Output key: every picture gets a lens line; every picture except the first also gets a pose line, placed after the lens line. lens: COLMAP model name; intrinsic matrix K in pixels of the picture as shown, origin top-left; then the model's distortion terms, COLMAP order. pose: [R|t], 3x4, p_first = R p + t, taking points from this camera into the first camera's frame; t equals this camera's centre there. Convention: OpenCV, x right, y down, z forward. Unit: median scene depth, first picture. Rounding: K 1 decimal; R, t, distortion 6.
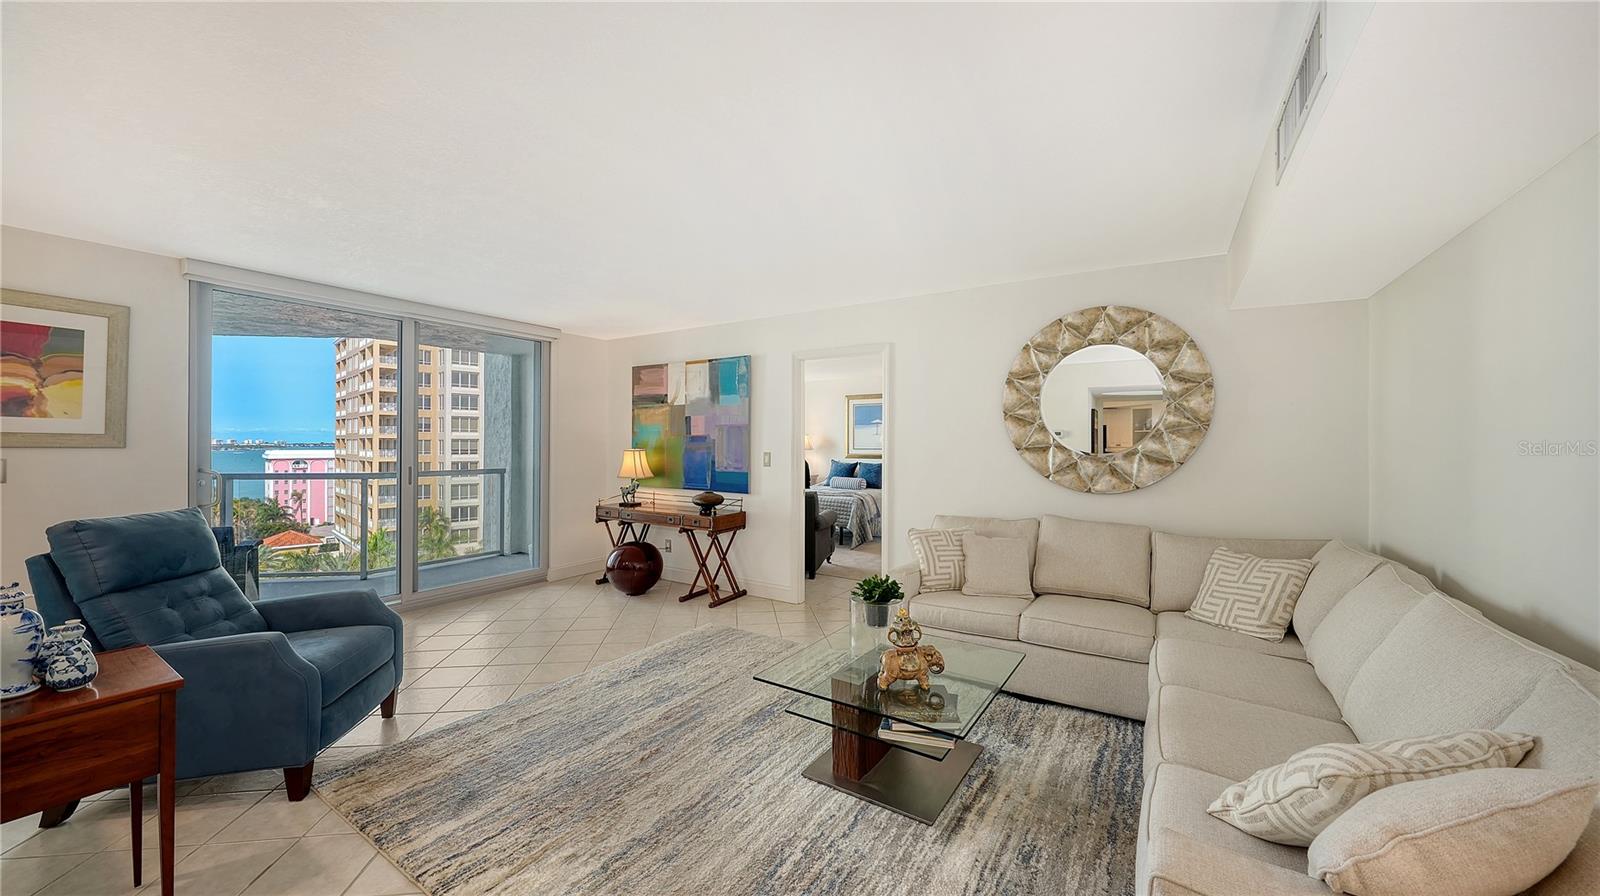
lens RADIAL K [[572.5, 0, 799.4], [0, 572.5, 440.7], [0, 0, 1]] dist [-0.008336, -0.000103]
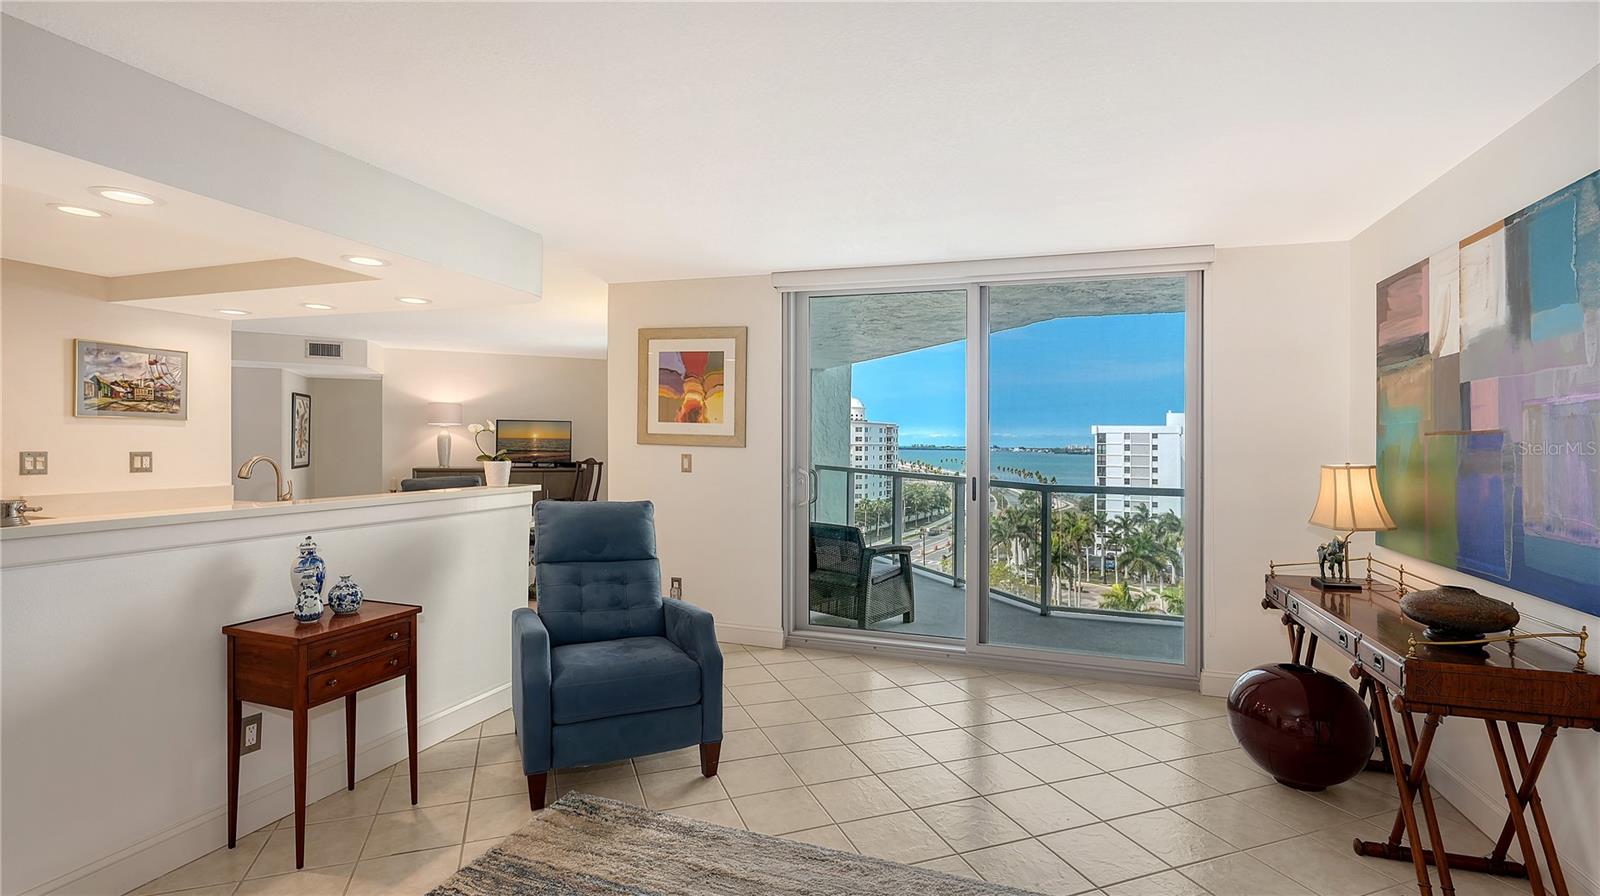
lens RADIAL K [[731.6, 0, 790.6], [0, 731.6, 419.5], [0, 0, 1]] dist [-0.000540, -0.000505]
pose [[0.229956, -0.030540, -0.972722, 0.183598], [-0.008594, 0.999405, -0.033409, 0.002863], [0.973163, 0.016042, 0.229557, 0.461694]]
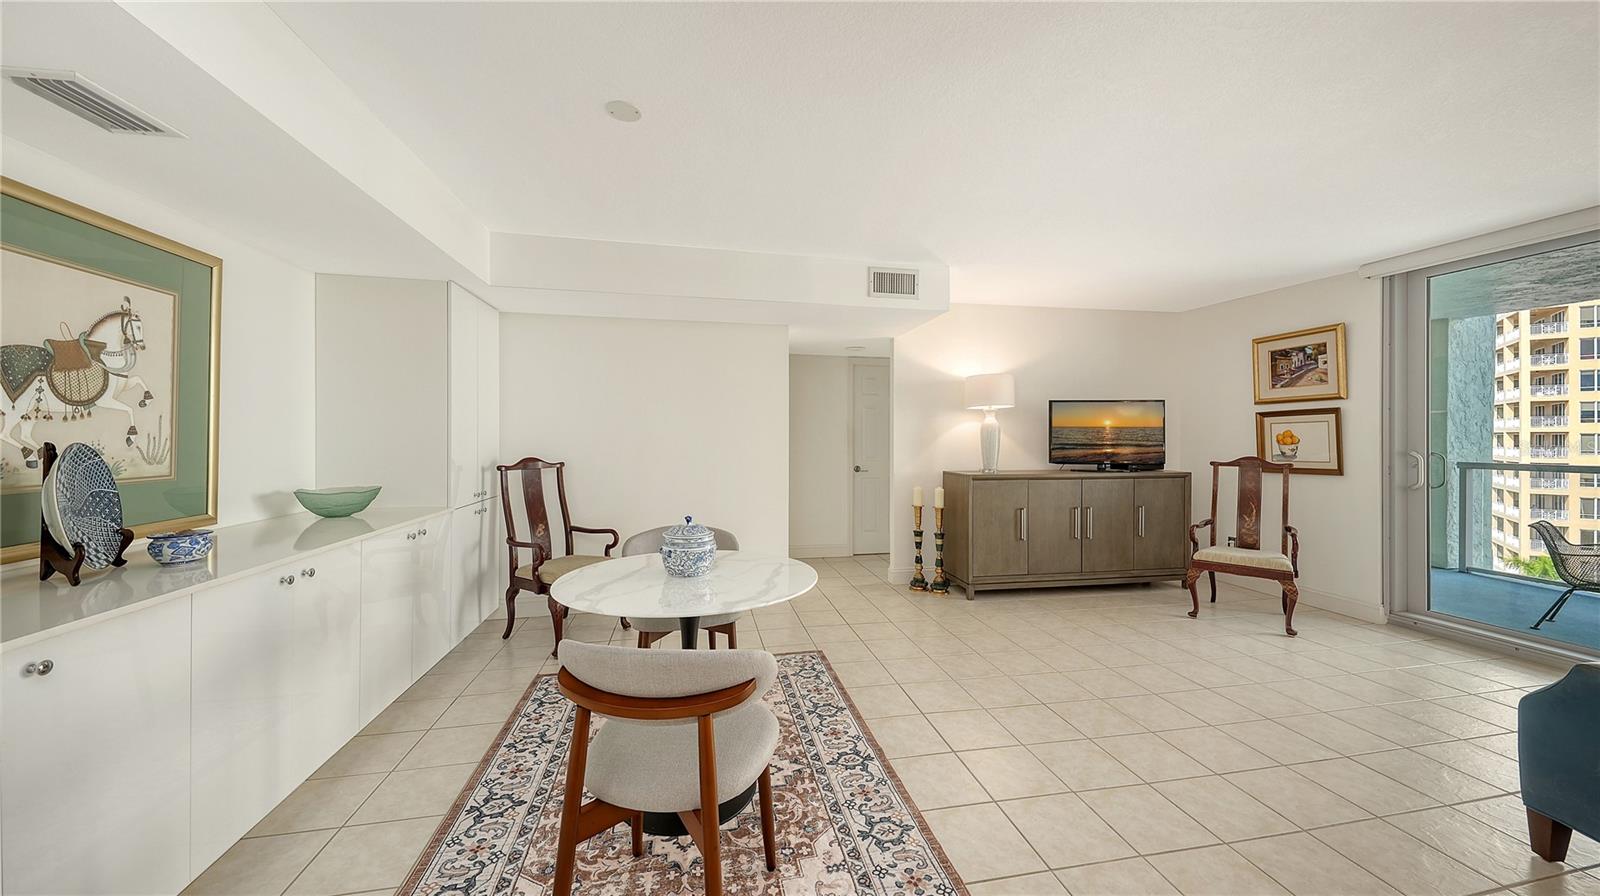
lens RADIAL K [[541.0, 0, 794.0], [0, 541.0, 437.7], [0, 0, 1]] dist [0.001500, -0.003652]
pose [[0.049899, -0.002668, -0.998751, -0.847374], [0.002602, 0.999993, -0.002541, 0.012742], [0.998751, -0.002472, 0.049906, -0.309276]]
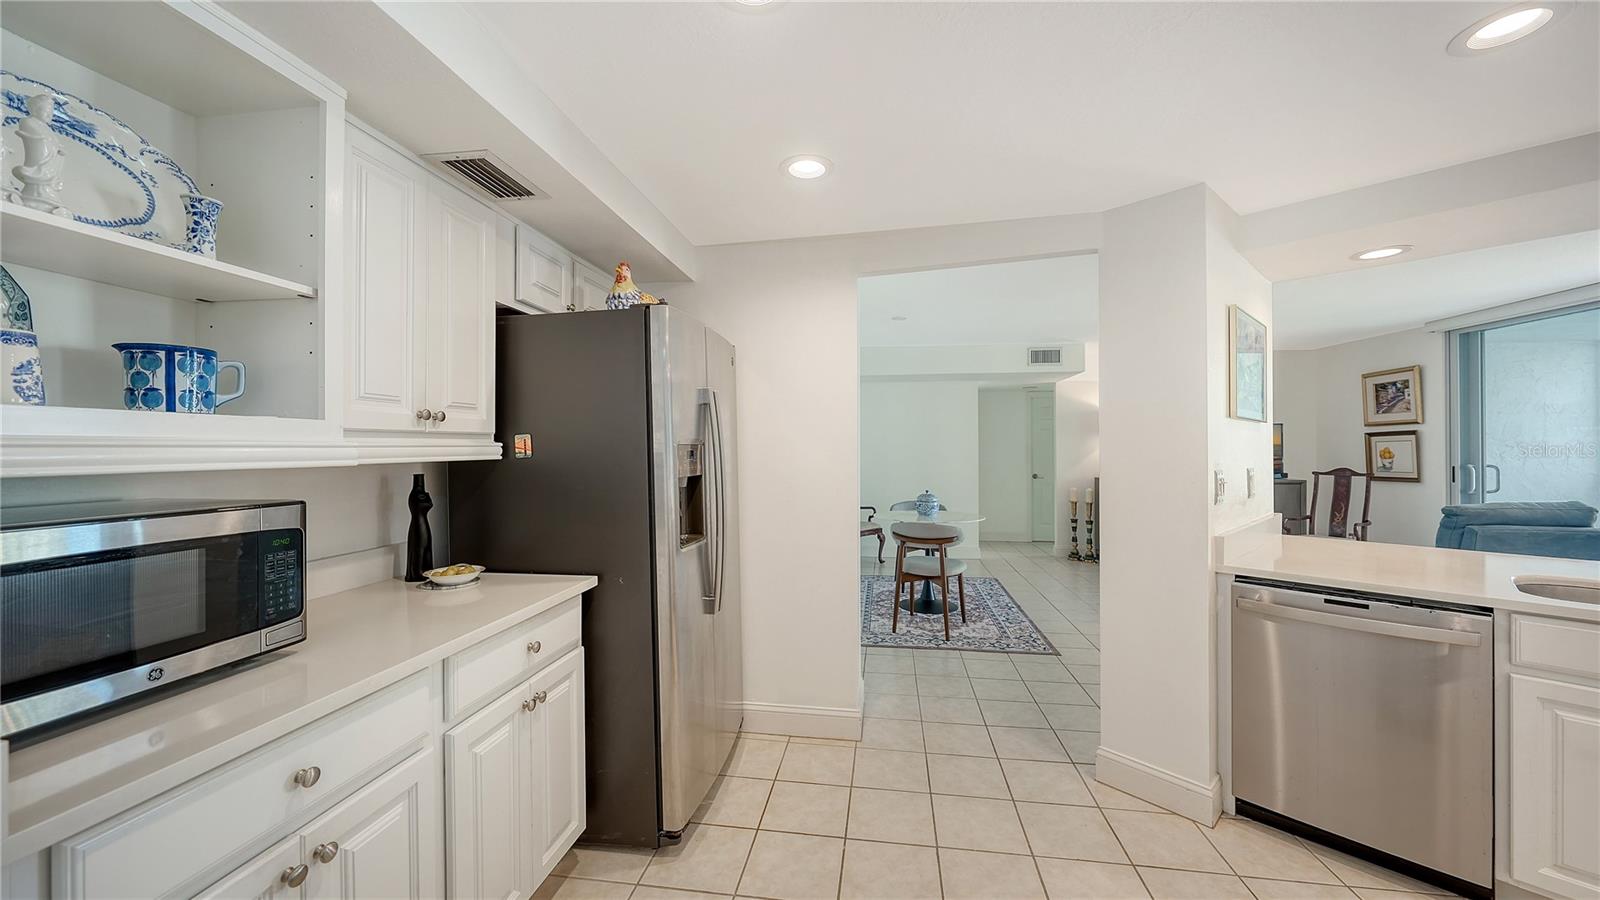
lens RADIAL K [[586.8, 0, 817.4], [0, 586.8, 443.3], [0, 0, 1]] dist [-0.006969, 0.000005]
pose [[-0.247501, -0.010371, -0.968832, -0.316749], [0.004474, 0.999920, -0.011847, 0.002734], [0.968877, -0.007266, -0.247435, -0.302106]]
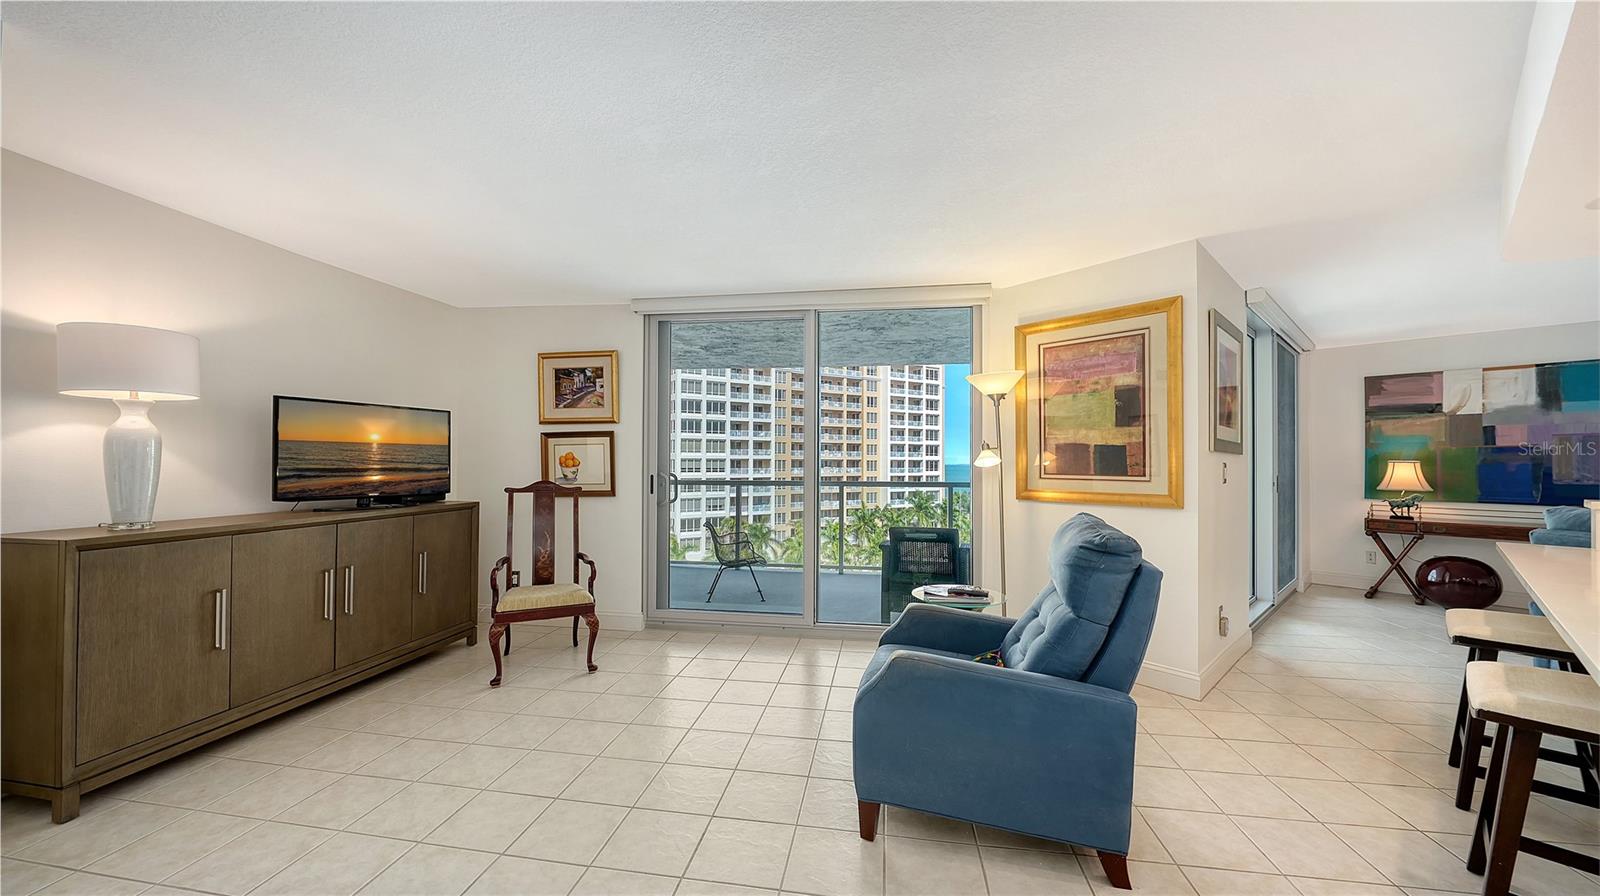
lens RADIAL K [[568.8, 0, 792.1], [0, 568.8, 455.6], [0, 0, 1]] dist [-0.006805, 0.000037]
pose [[0.956092, -0.003798, -0.293041, -1.053913], [0.001270, 0.999960, -0.008816, 0.013893], [0.293063, 0.008057, 0.956059, -0.230567]]
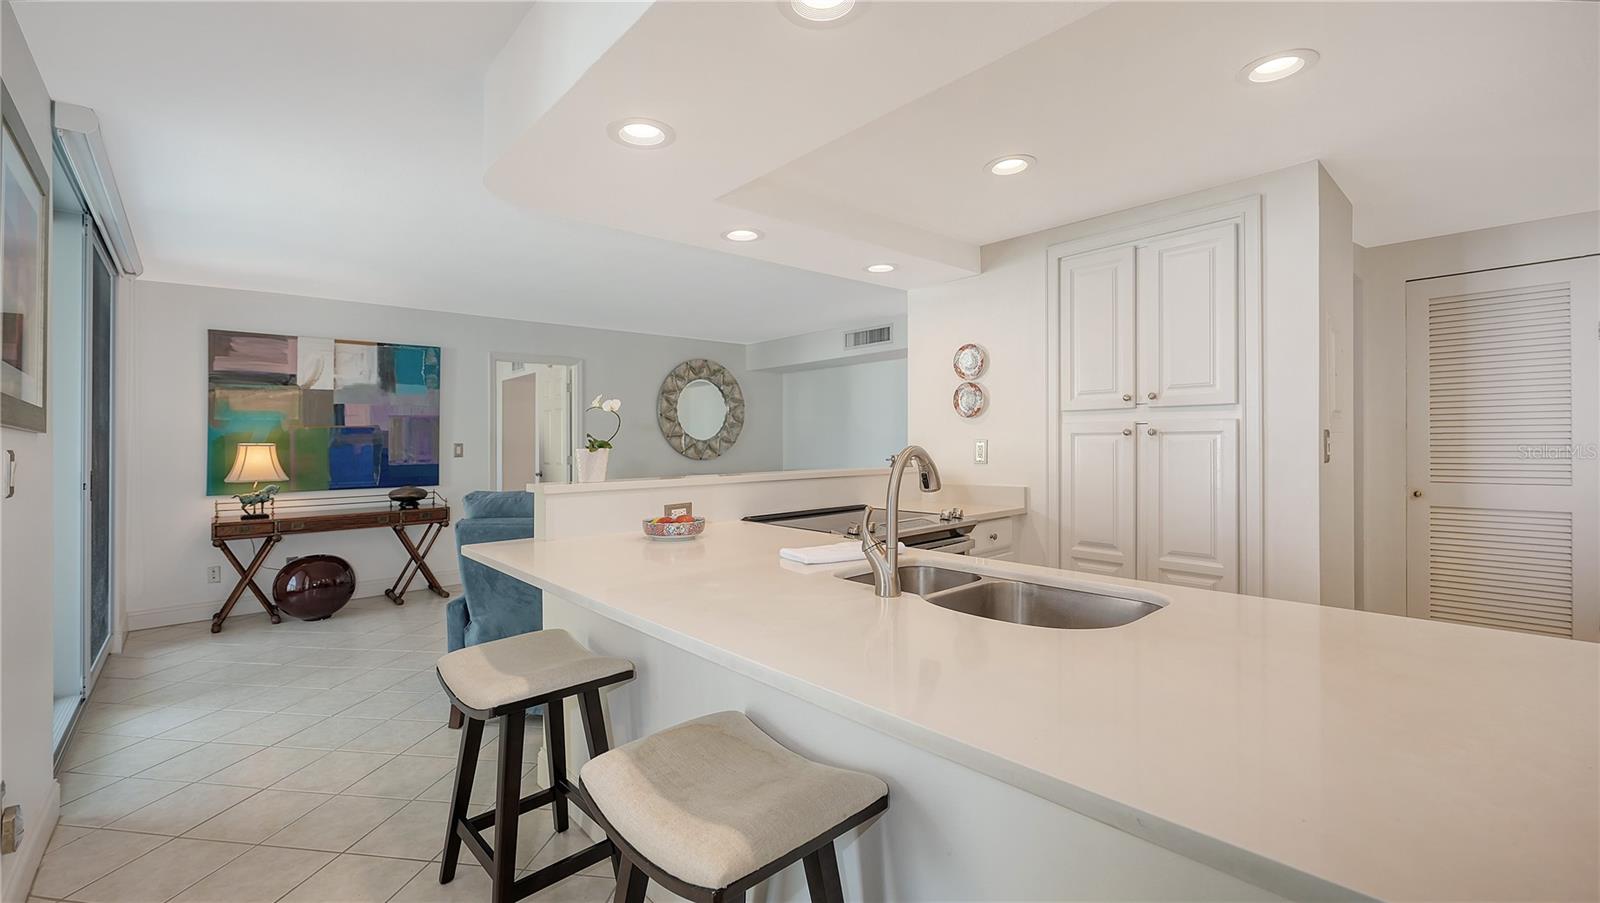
lens RADIAL K [[658.6, 0, 796.6], [0, 658.6, 429.2], [0, 0, 1]] dist [-0.001274, -0.000119]
pose [[0.279764, 0.008187, 0.960034, -0.976491], [0.010756, 0.999874, -0.011662, 0.014561], [-0.960008, 0.013588, 0.279641, 0.073368]]
